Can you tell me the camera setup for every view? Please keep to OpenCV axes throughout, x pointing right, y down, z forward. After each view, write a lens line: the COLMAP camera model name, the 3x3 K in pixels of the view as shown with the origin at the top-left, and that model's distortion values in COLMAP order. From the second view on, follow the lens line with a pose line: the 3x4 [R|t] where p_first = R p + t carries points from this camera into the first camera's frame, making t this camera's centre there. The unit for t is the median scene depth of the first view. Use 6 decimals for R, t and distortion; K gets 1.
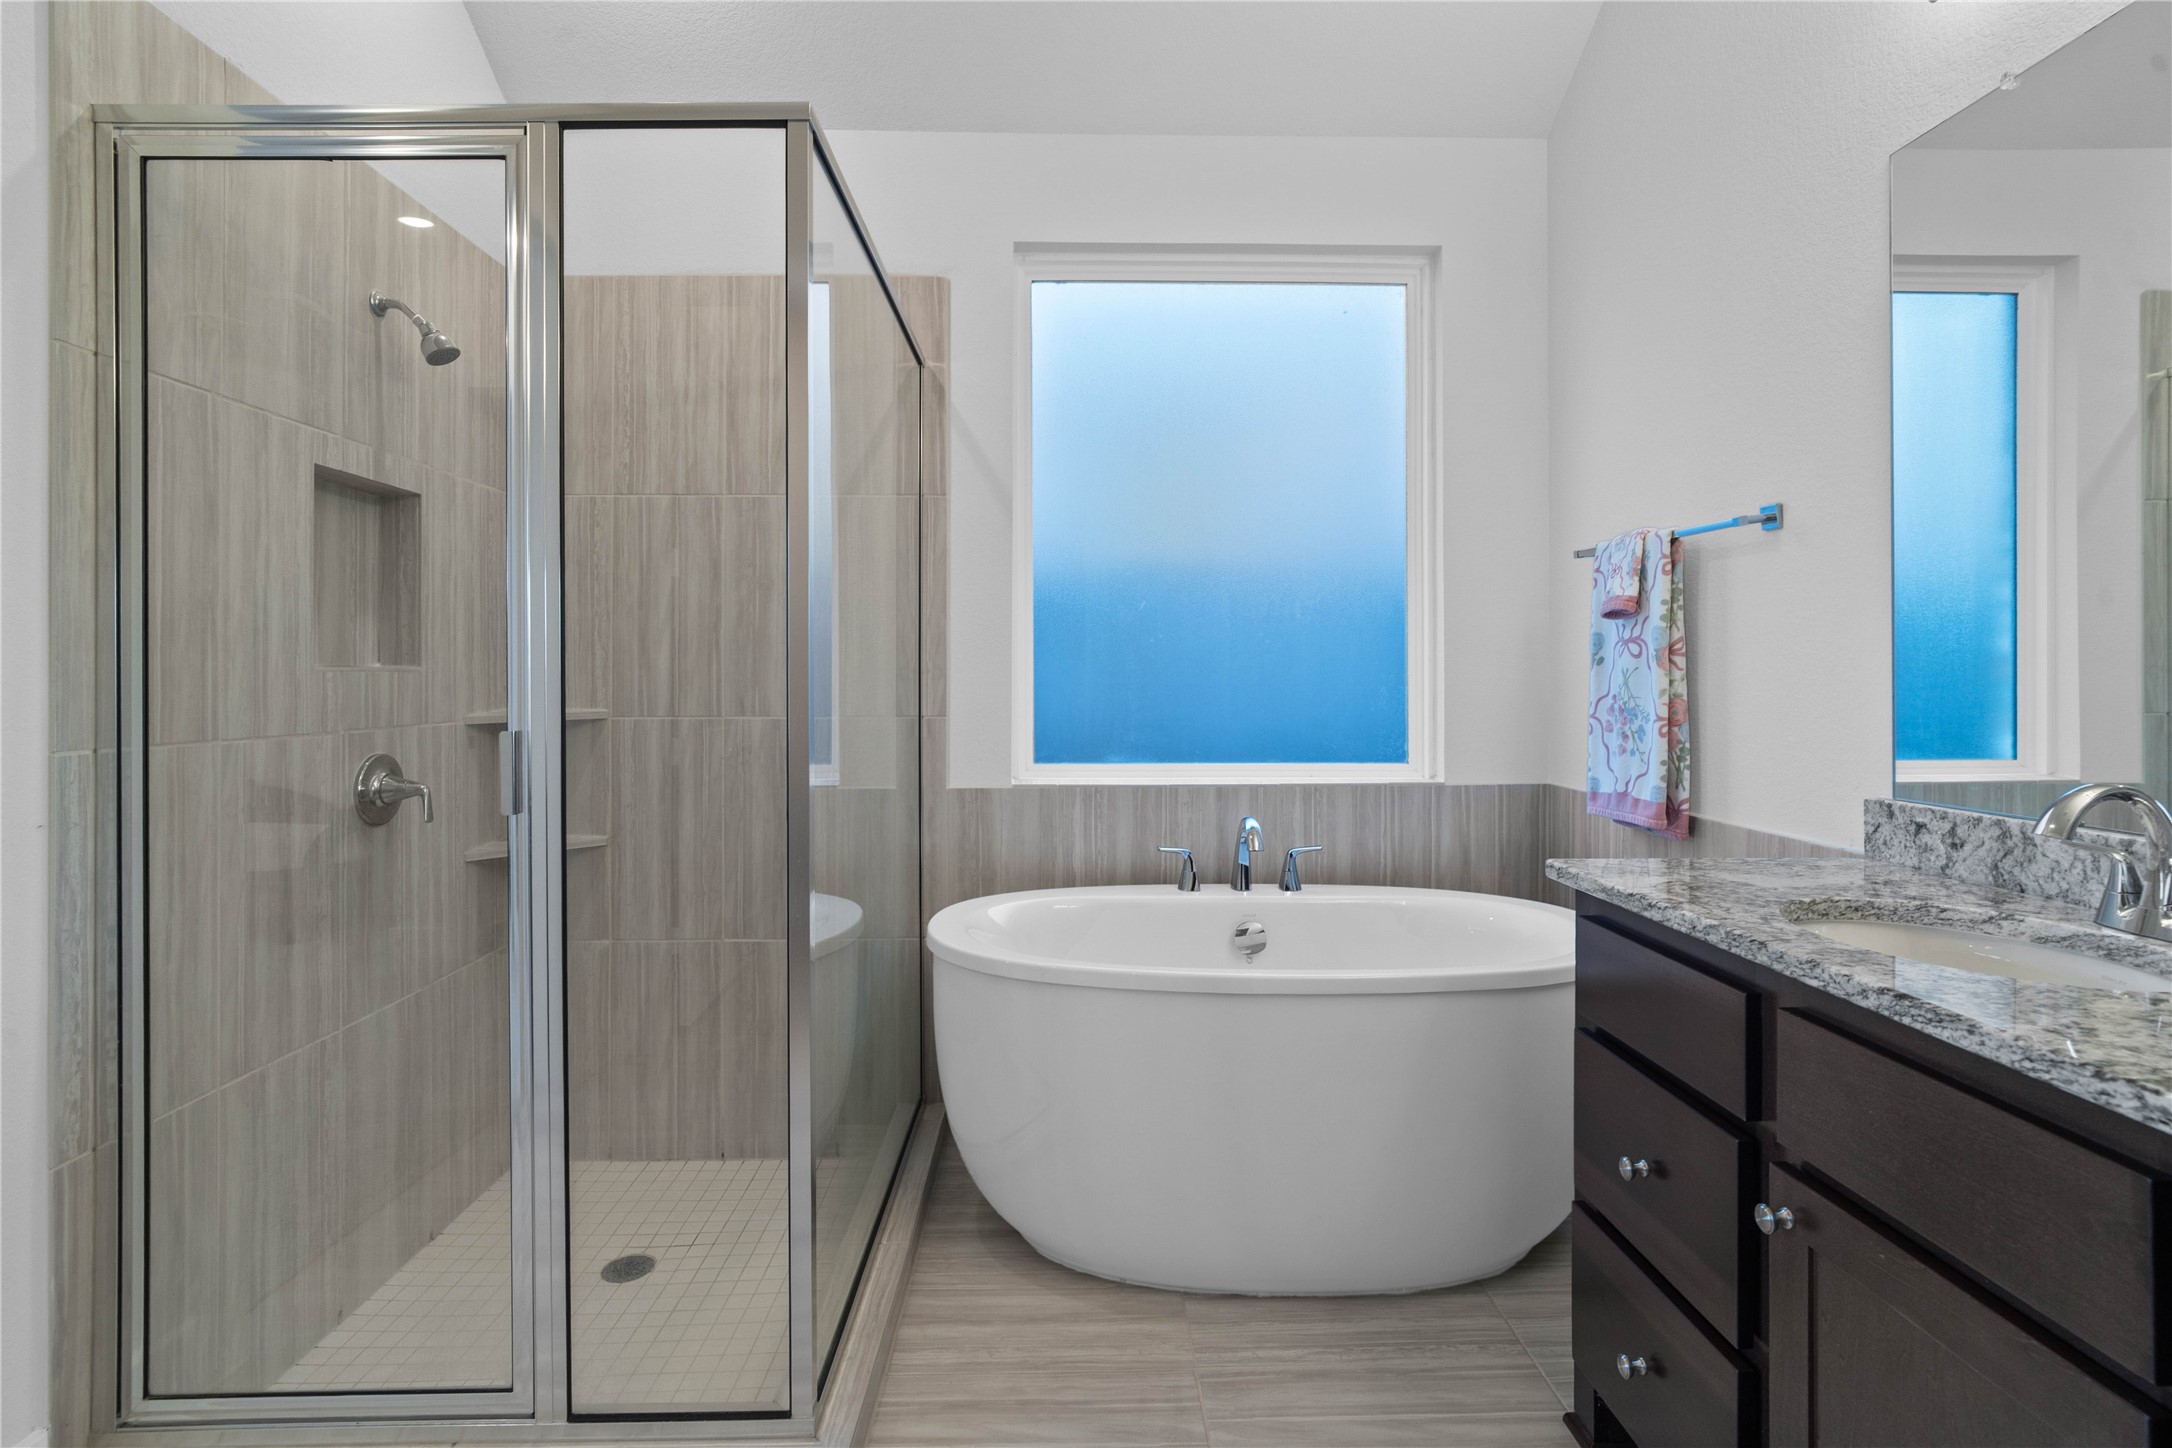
lens RADIAL K [[1030.9, 0, 1083.8], [0, 1030.9, 670.8], [0, 0, 1]] dist [-0.024527, 0.012329]
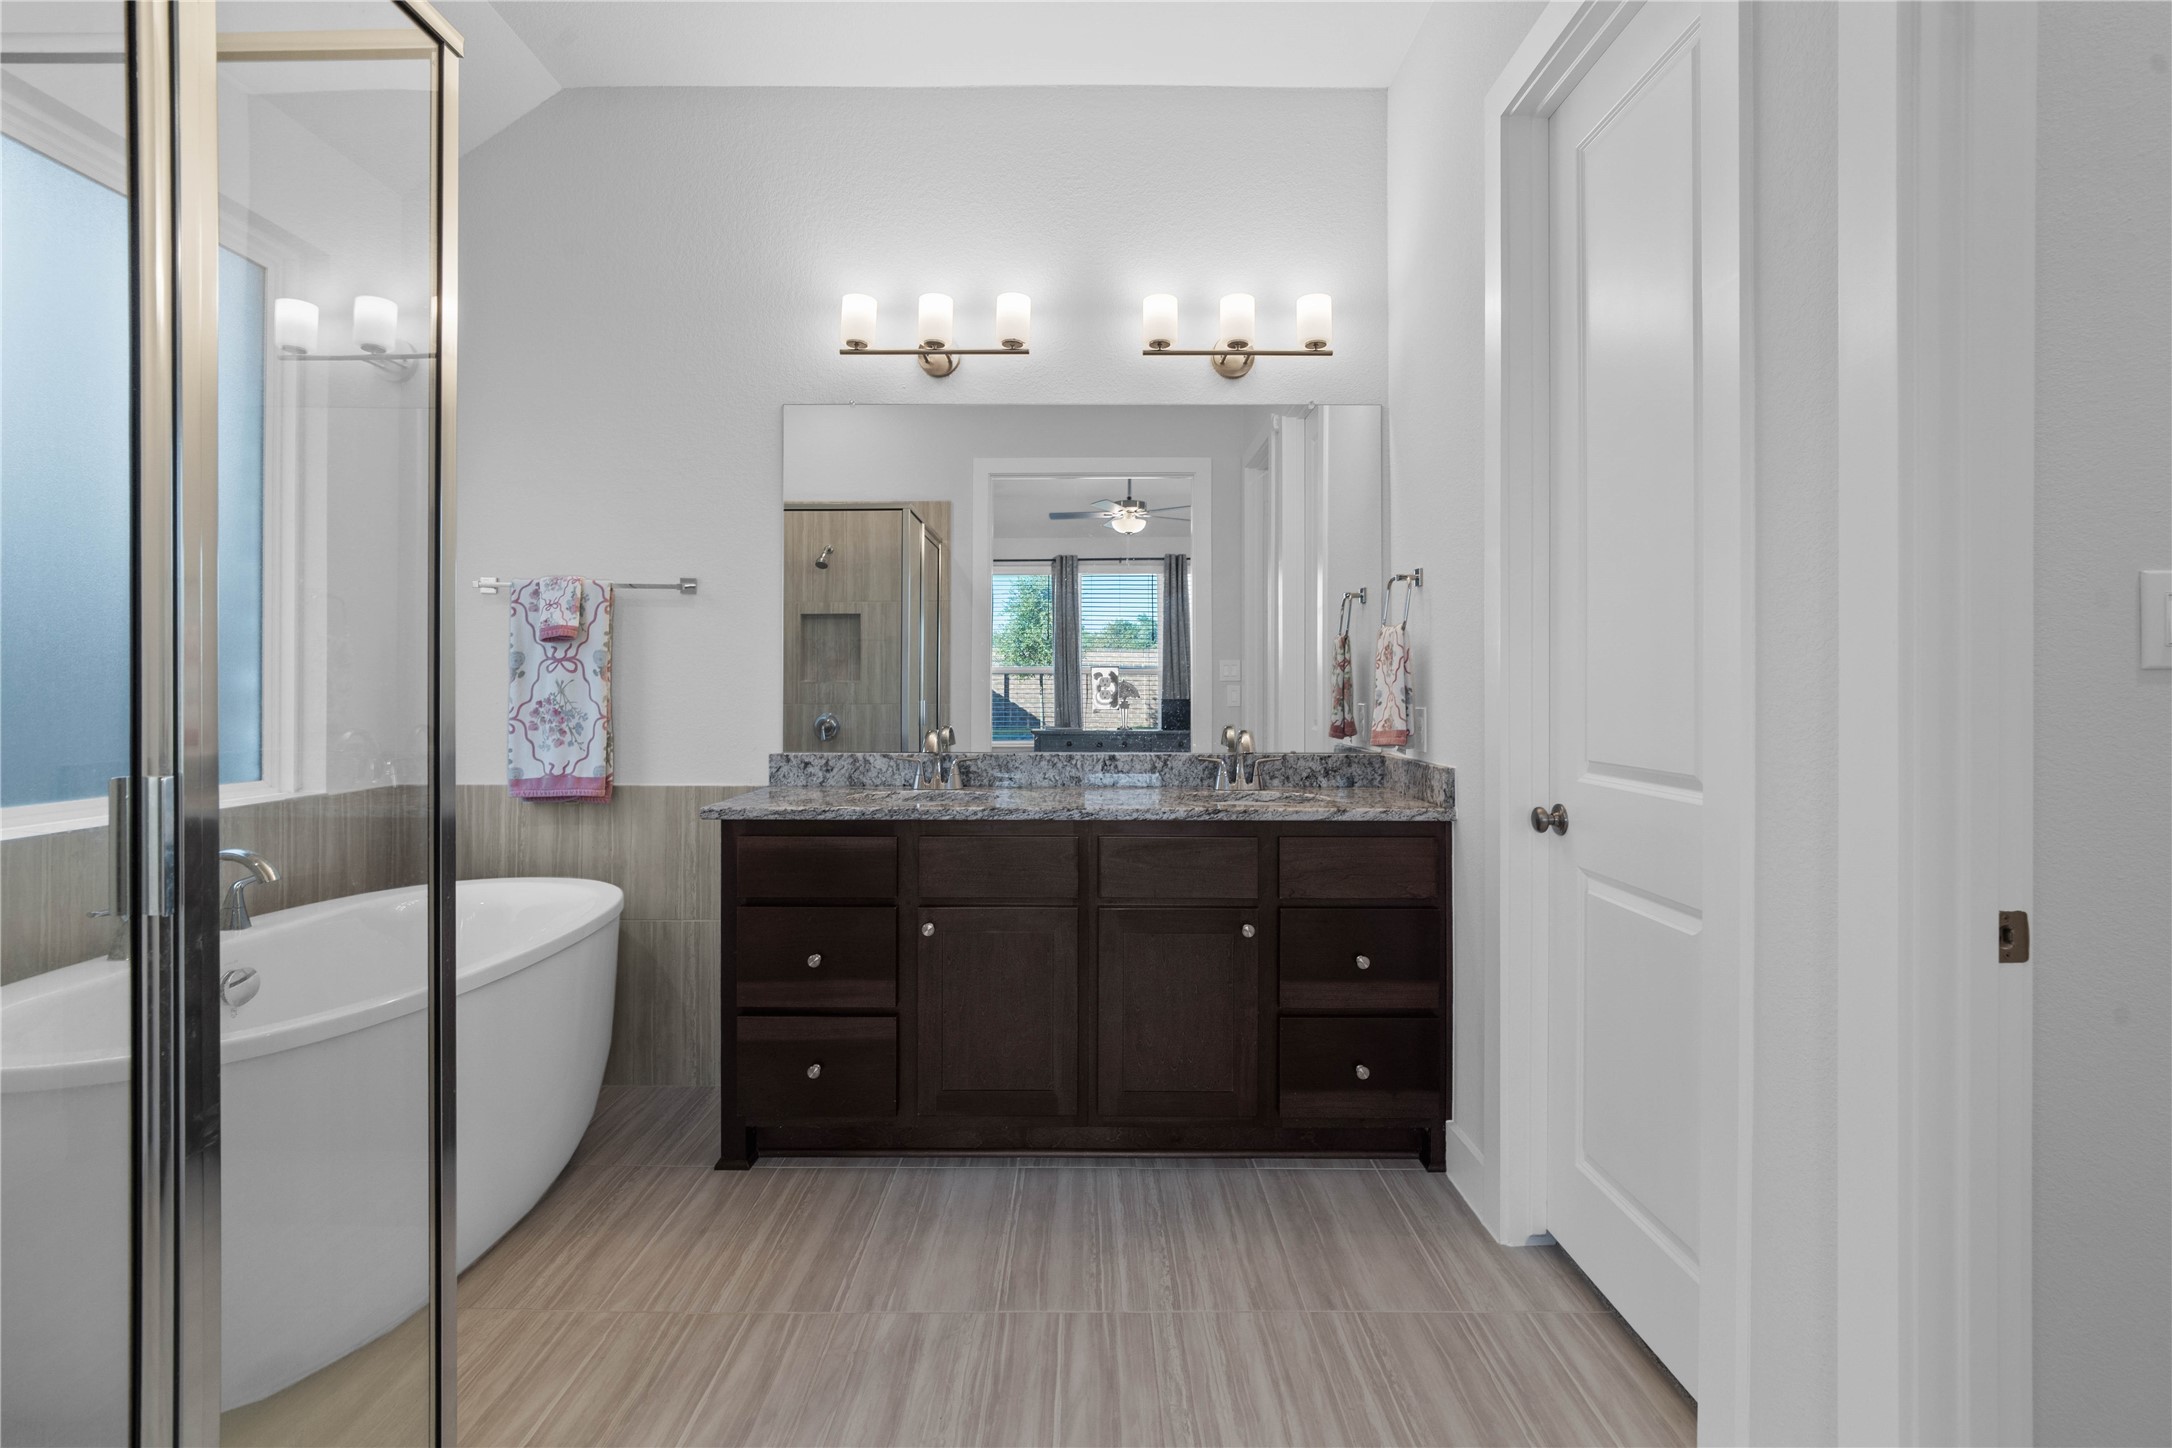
lens RADIAL K [[1030.9, 0, 1083.8], [0, 1030.9, 670.8], [0, 0, 1]] dist [-0.024527, 0.012329]
pose [[0.031740, 0.011103, 0.999435, -0.736193], [-0.005101, 0.999927, -0.010947, -0.003606], [-0.999483, -0.004751, 0.031794, 0.273351]]
